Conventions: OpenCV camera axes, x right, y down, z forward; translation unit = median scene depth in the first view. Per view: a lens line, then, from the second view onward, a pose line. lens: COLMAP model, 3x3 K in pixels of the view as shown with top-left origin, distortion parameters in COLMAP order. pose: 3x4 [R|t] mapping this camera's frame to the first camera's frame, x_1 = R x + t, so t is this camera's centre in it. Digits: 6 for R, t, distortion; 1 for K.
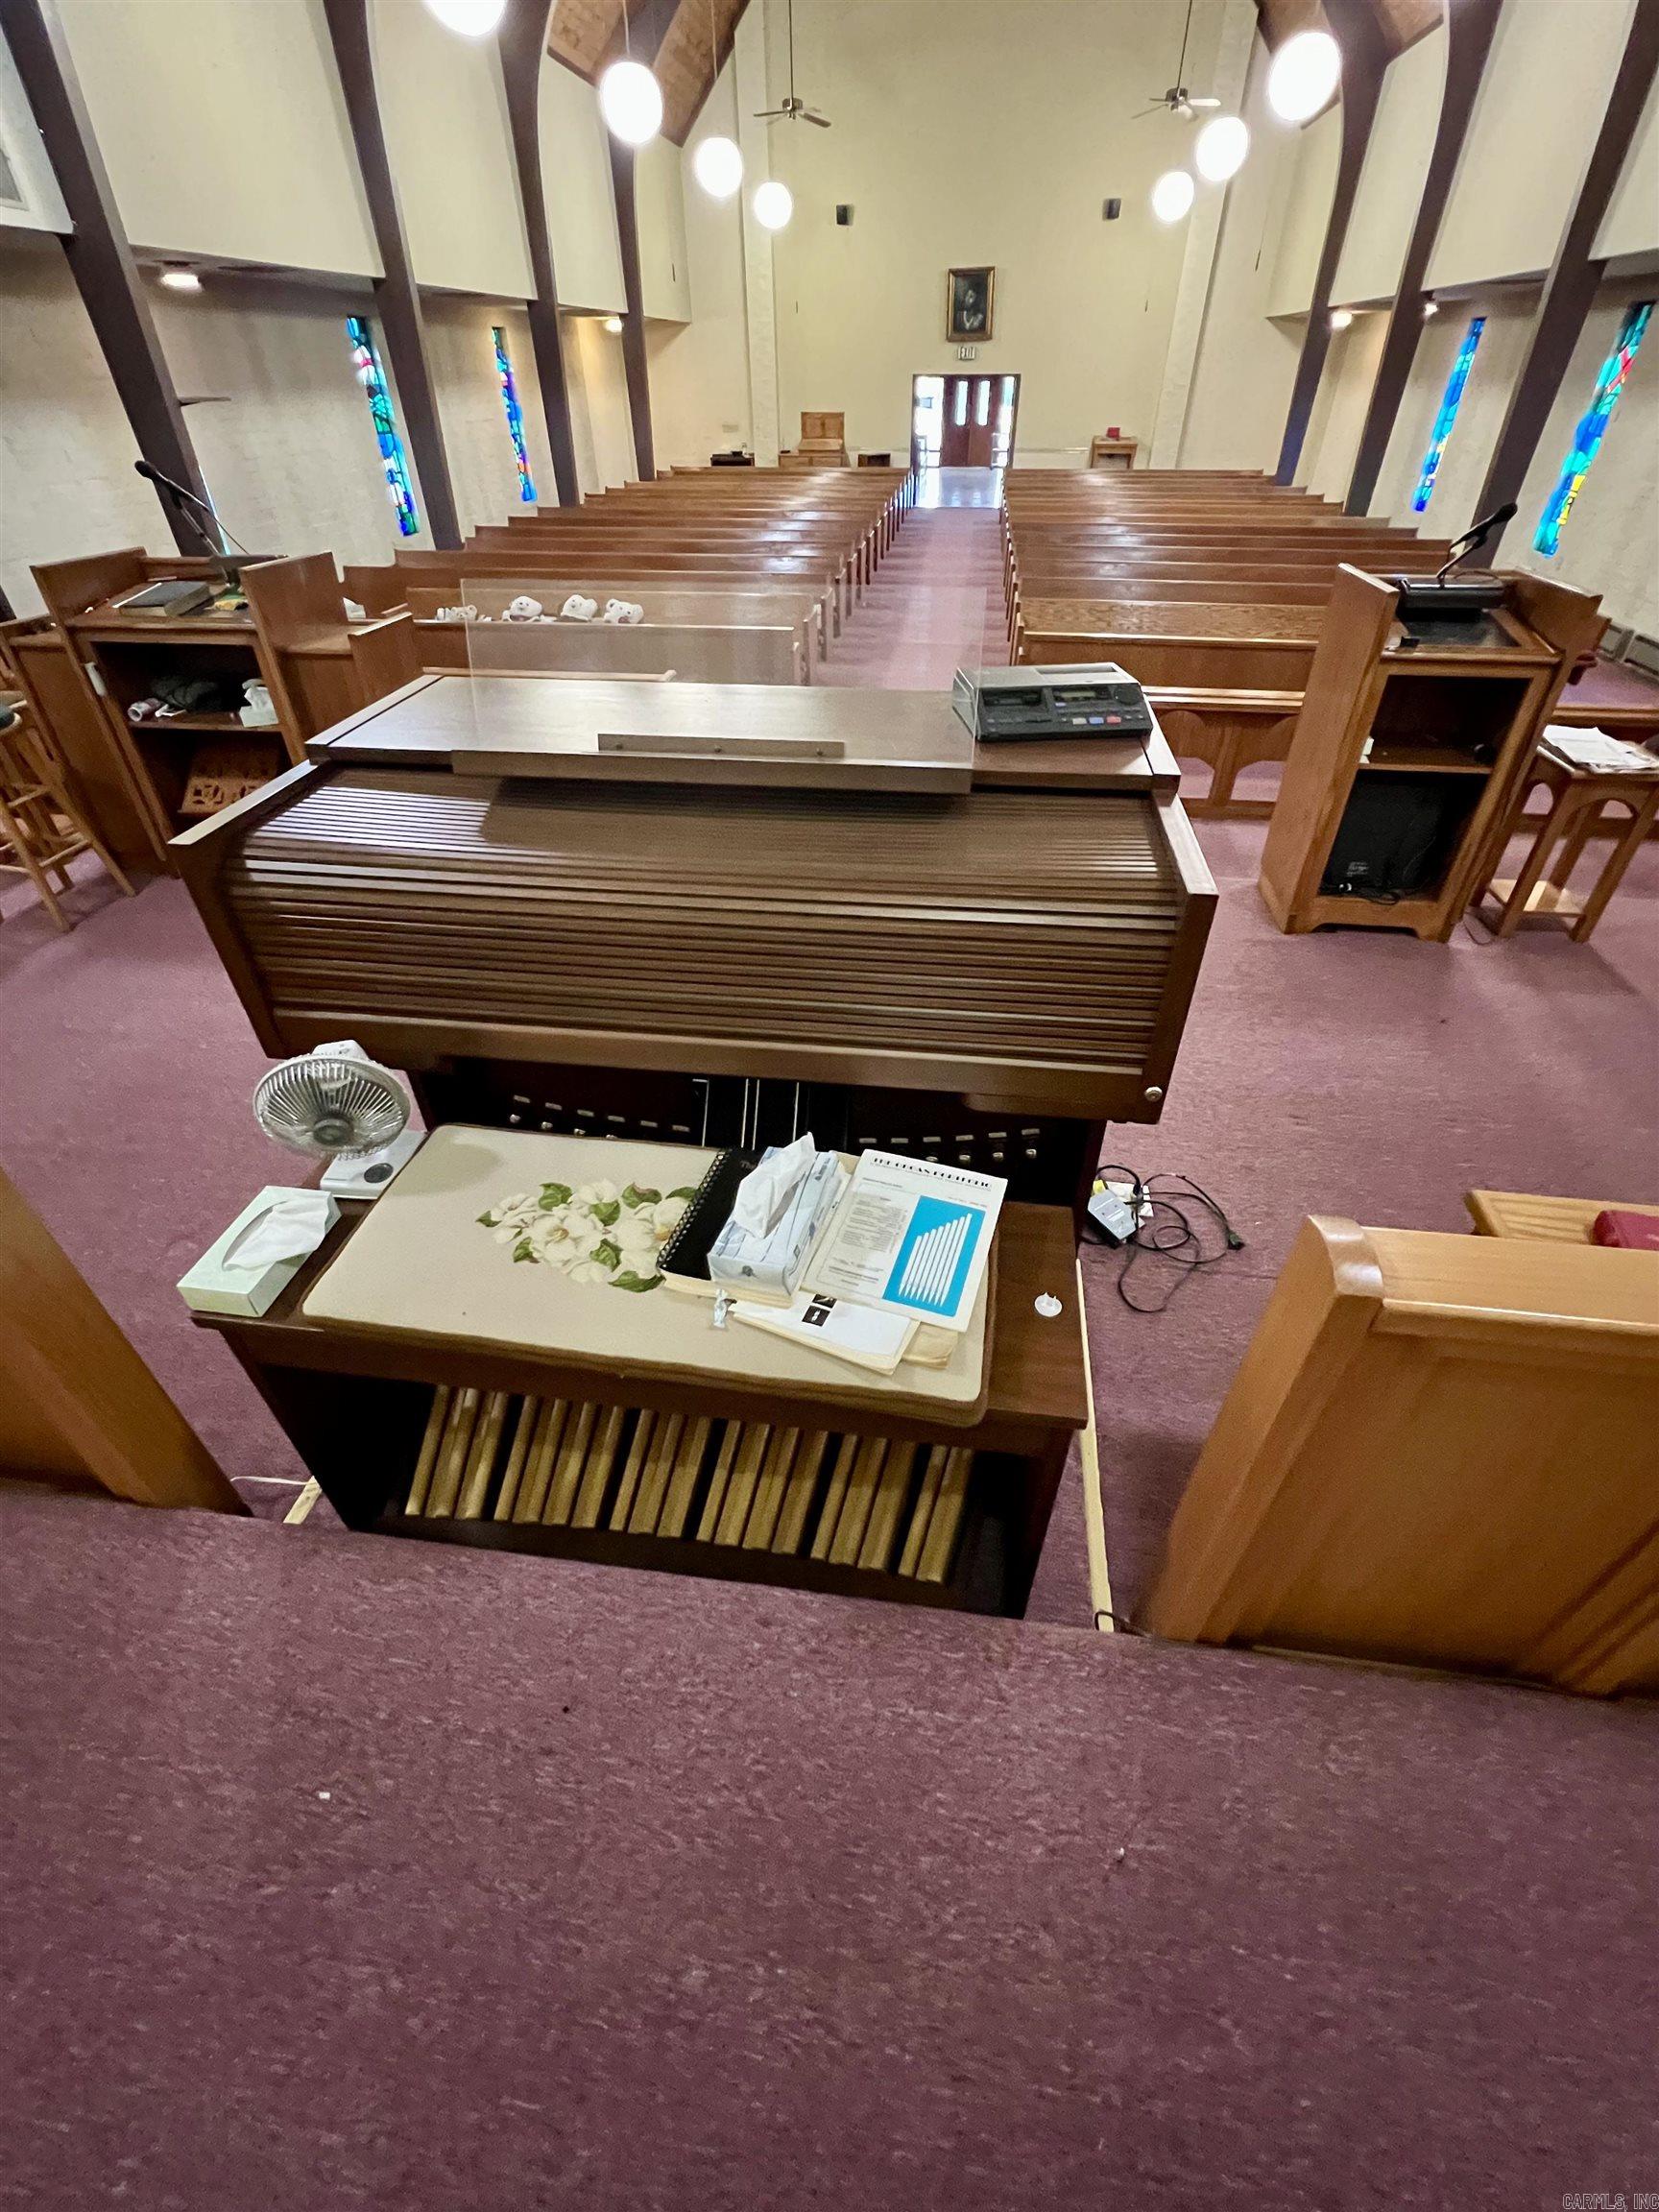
lens RADIAL K [[938.8, 0, 836.8], [0, 938.8, 1099.4], [0, 0, 1]] dist [-0.002989, 0.000394]
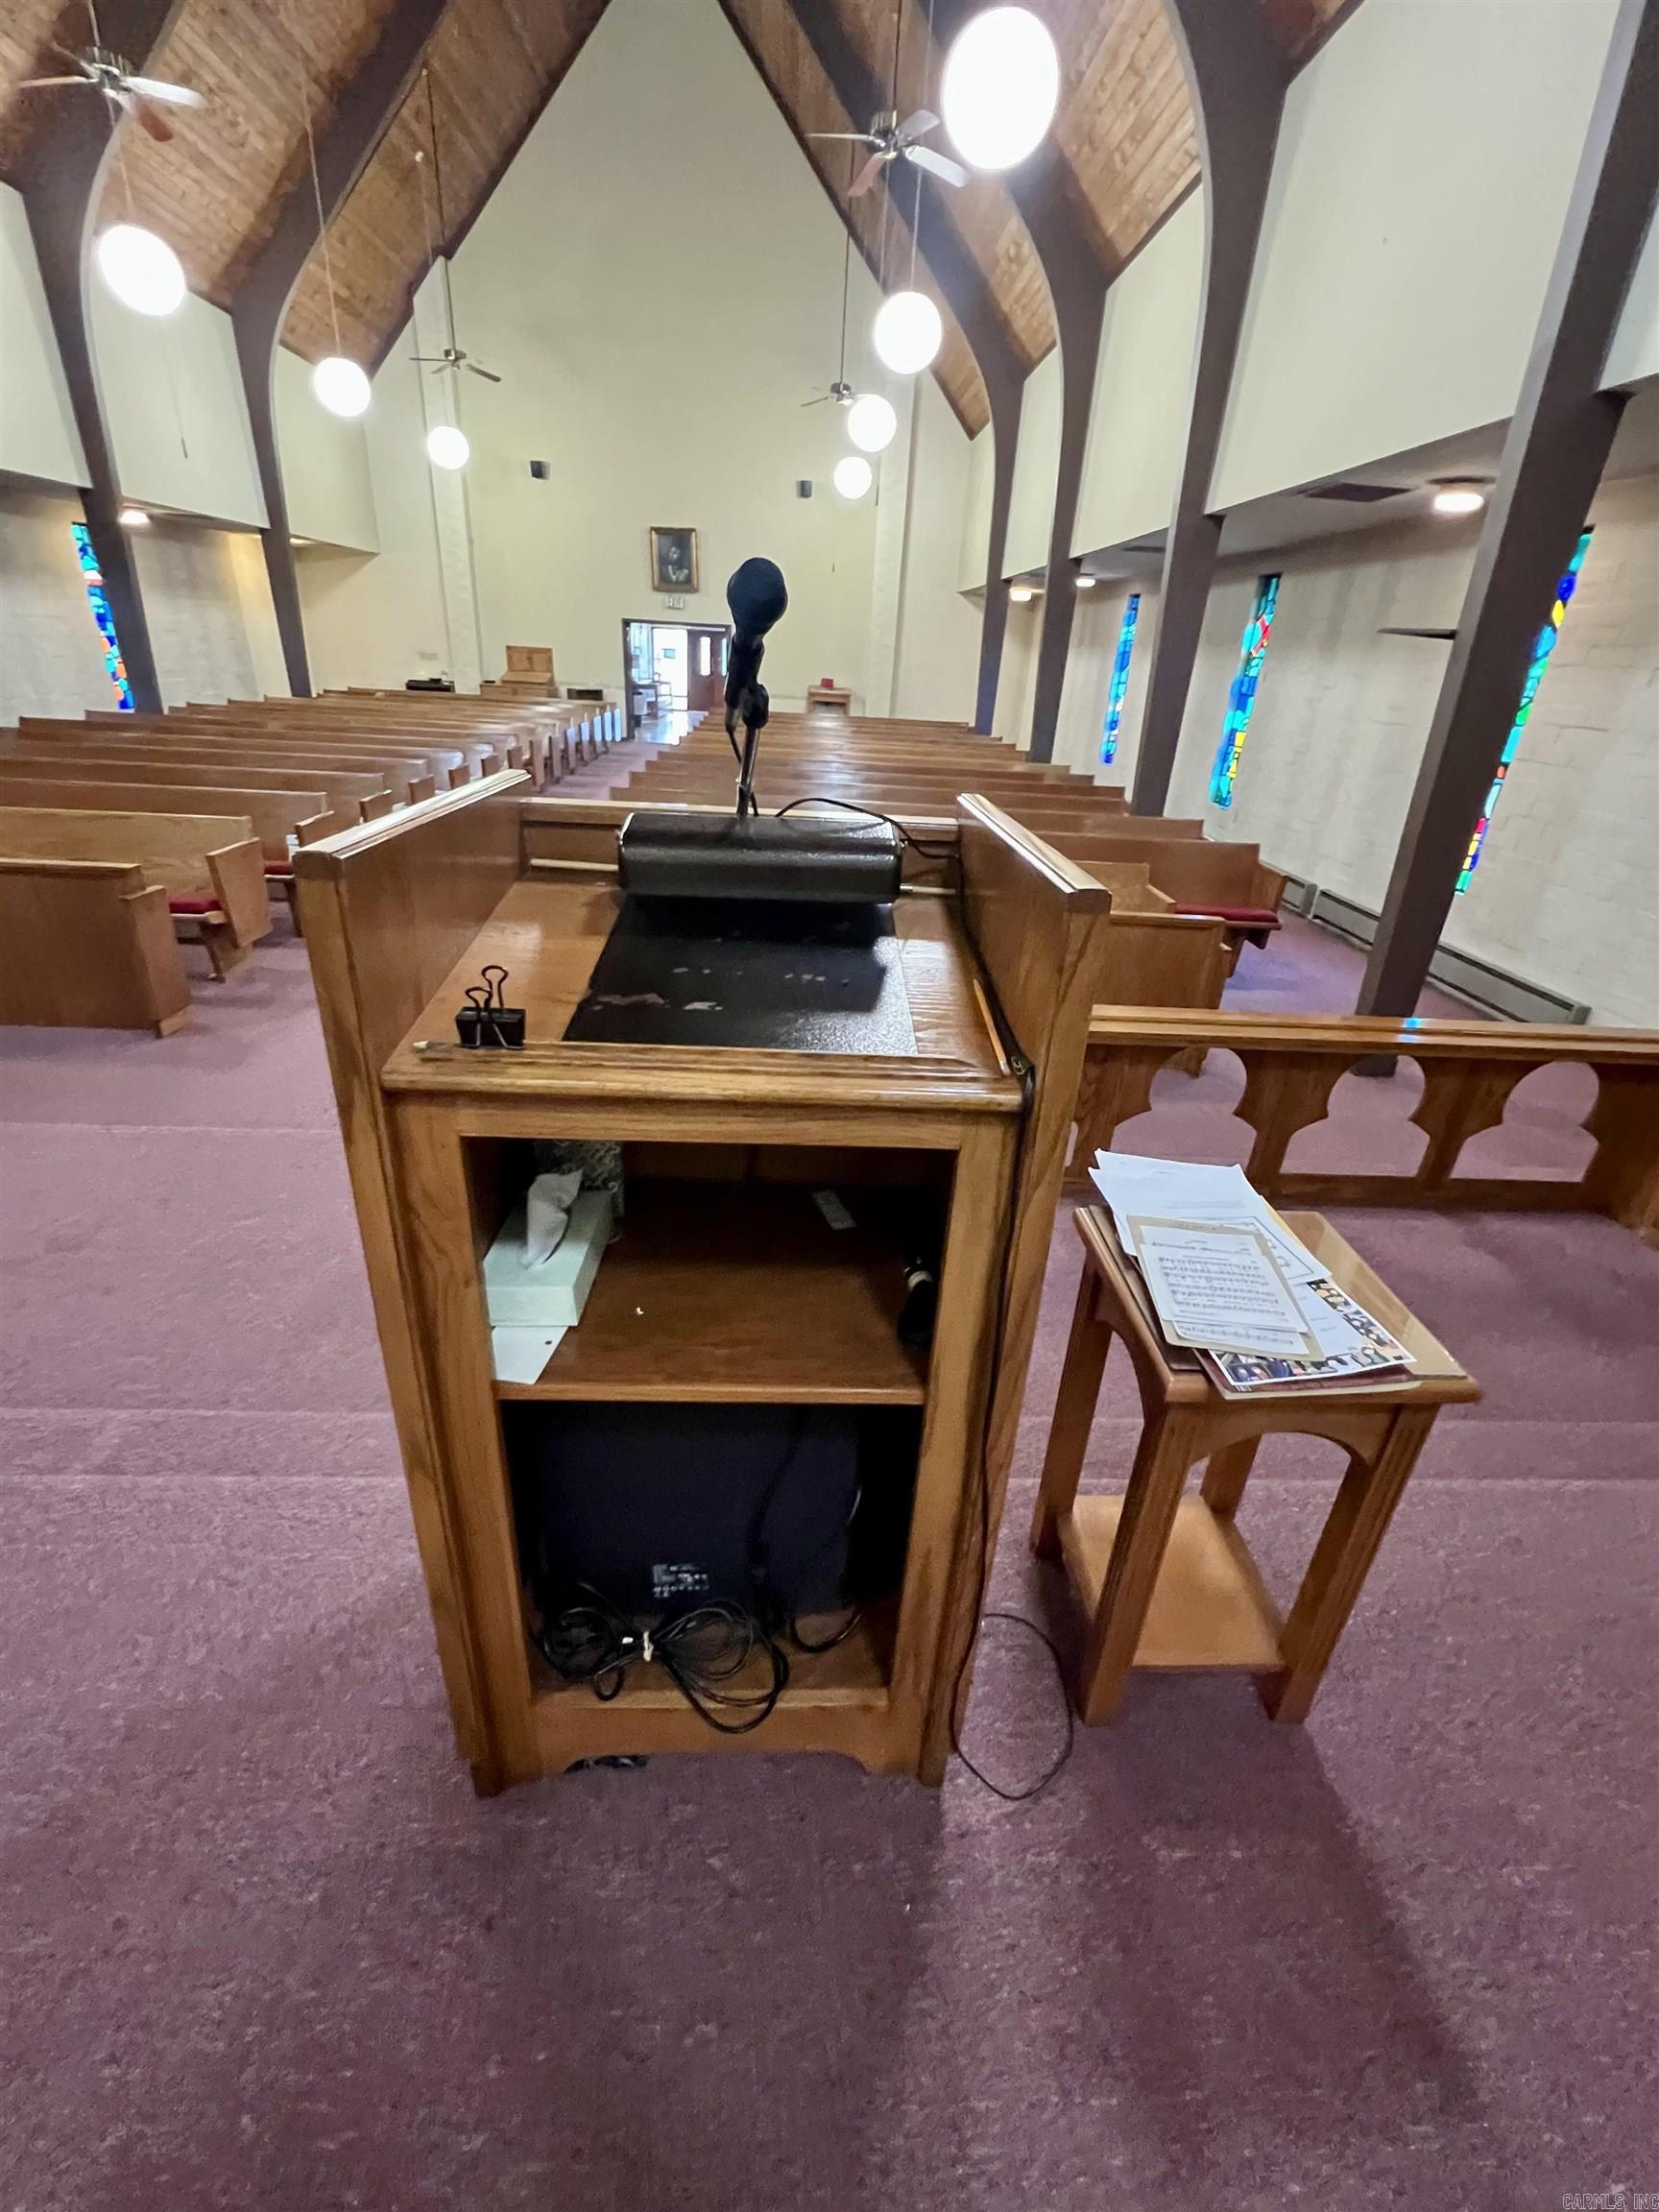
lens RADIAL K [[938.8, 0, 833.7], [0, 938.8, 1093.6], [0, 0, 1]] dist [-0.002989, 0.000394]
pose [[0.983684, -0.018792, 0.178923, 0.222020], [0.056659, 0.976281, -0.208964, -0.138292], [-0.170752, 0.215692, 0.961416, 0.246966]]
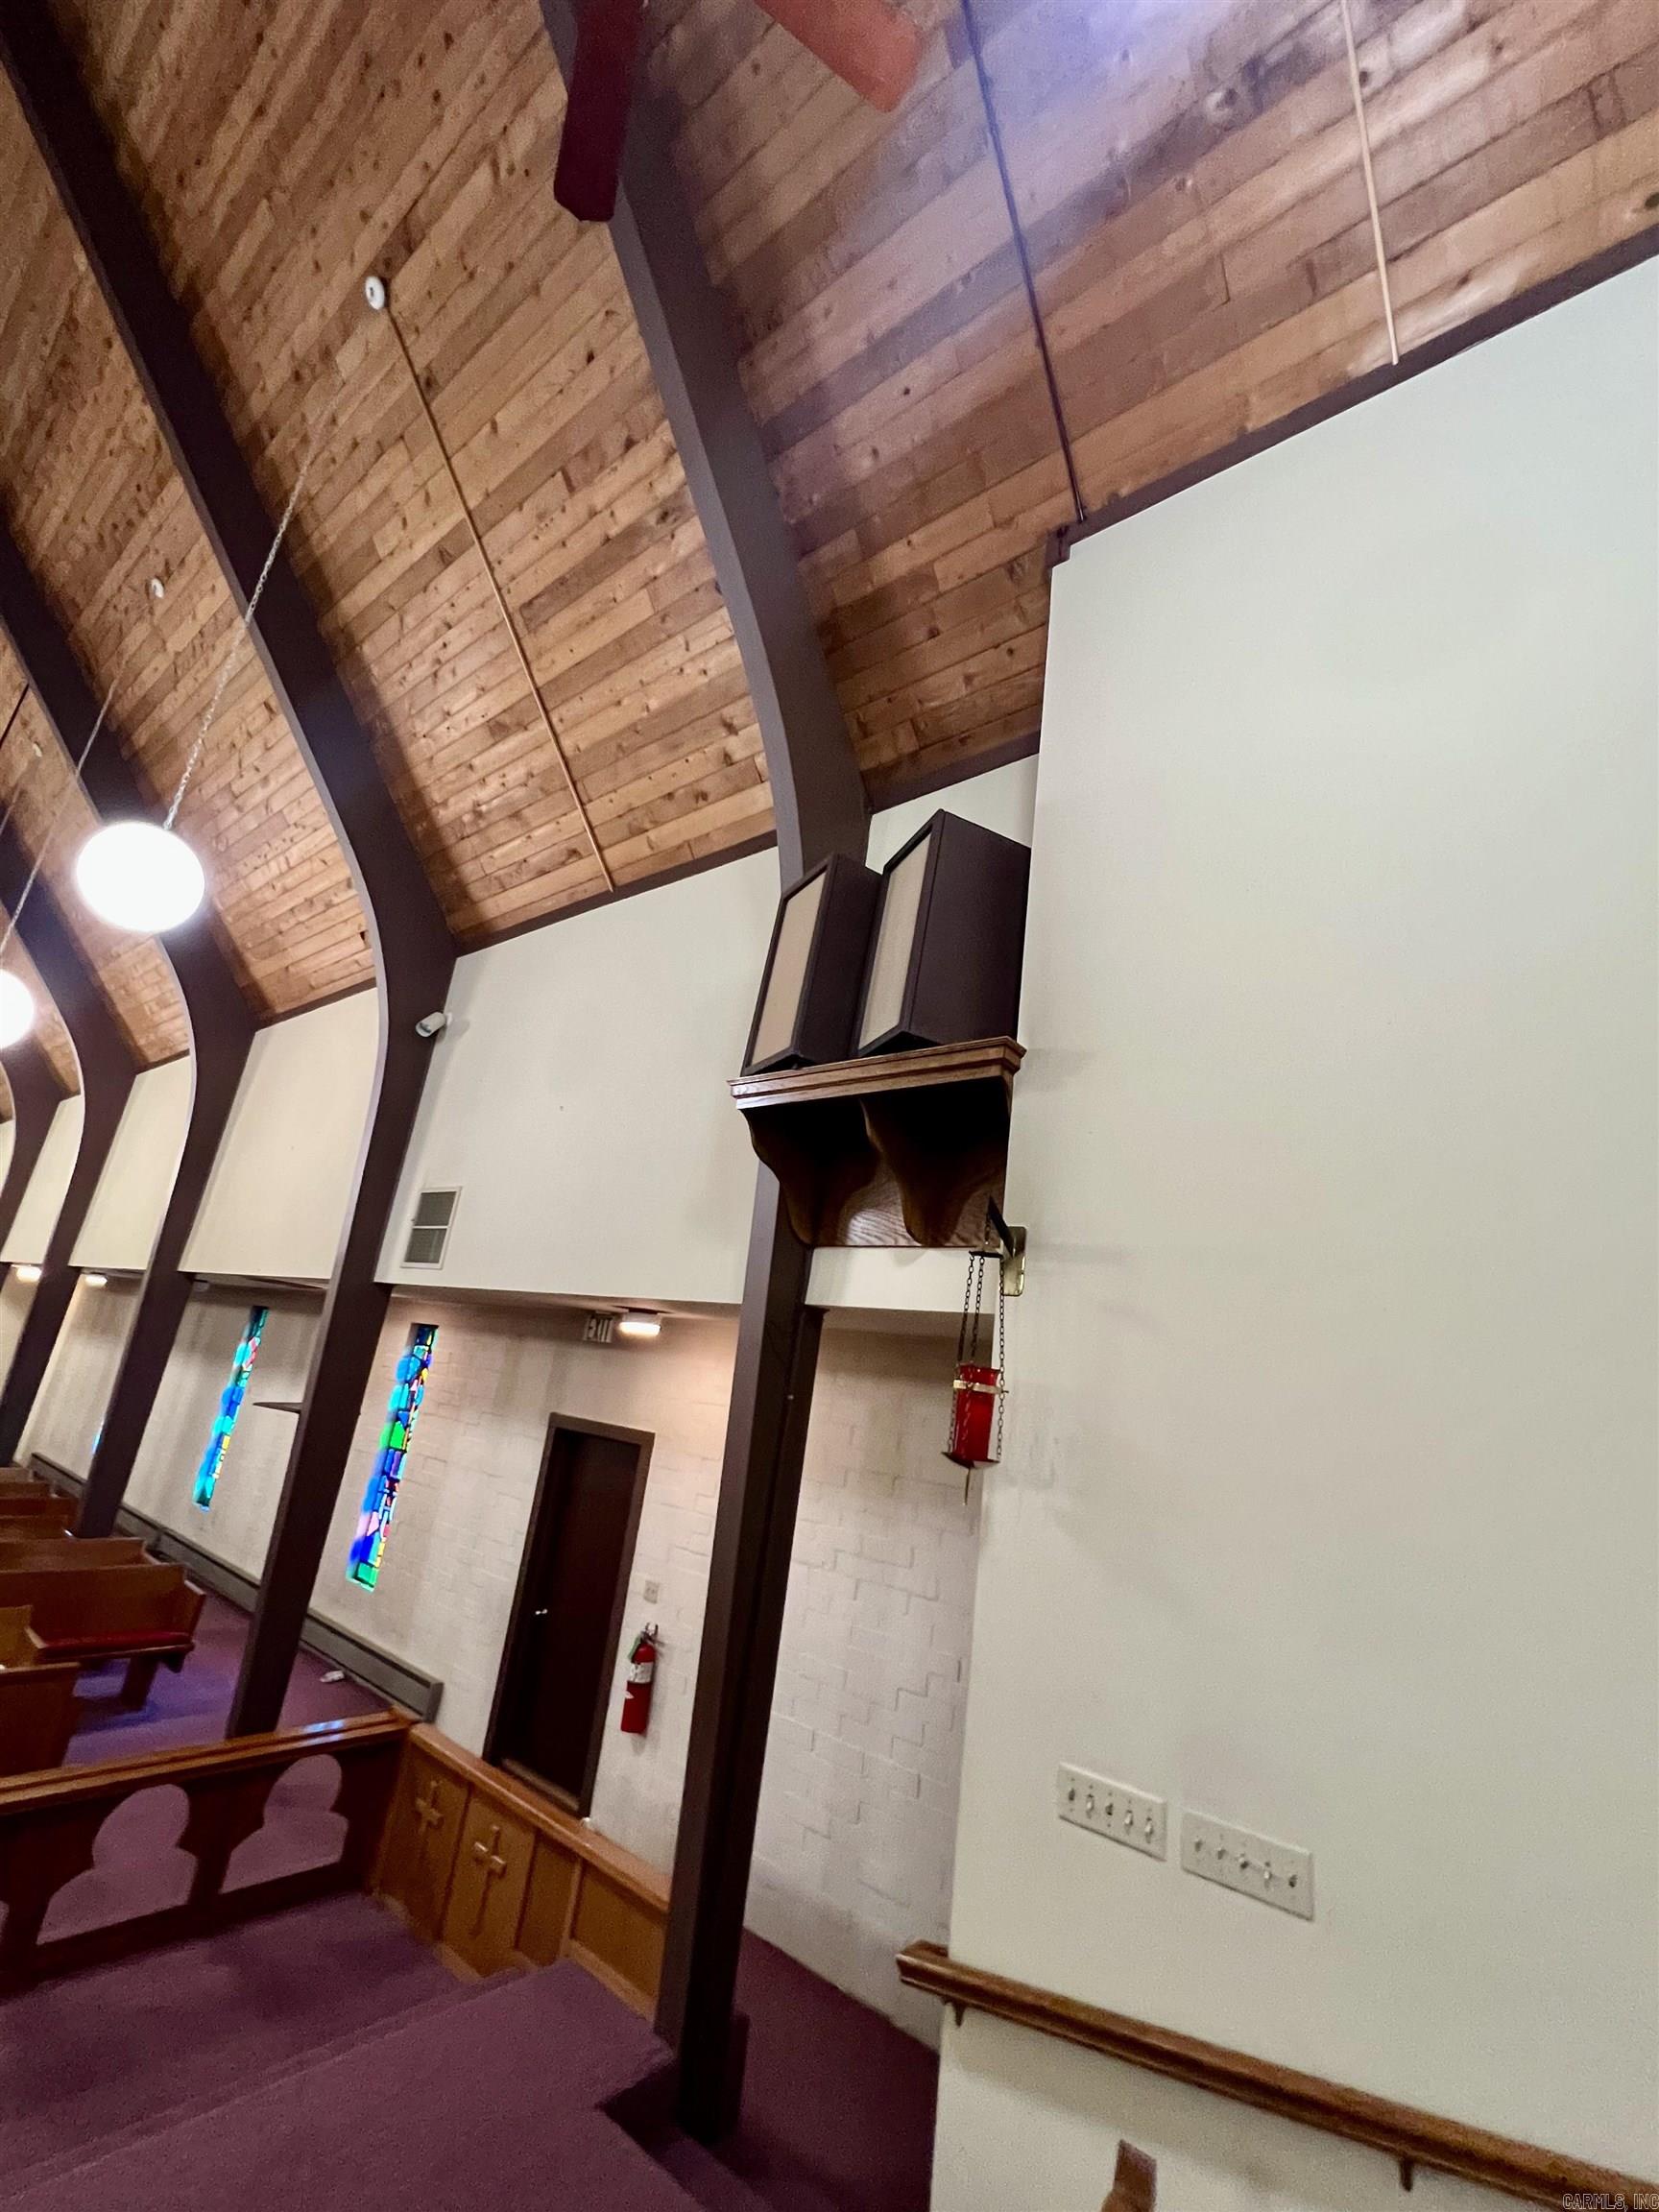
lens RADIAL K [[938.8, 0, 832.9], [0, 938.8, 1095.0], [0, 0, 1]] dist [-0.002989, 0.000394]
pose [[0.517848, 0.320252, 0.793266, 0.209148], [0.425074, 0.708385, -0.563475, -0.065658], [-0.742392, 0.628991, 0.230705, 0.019845]]
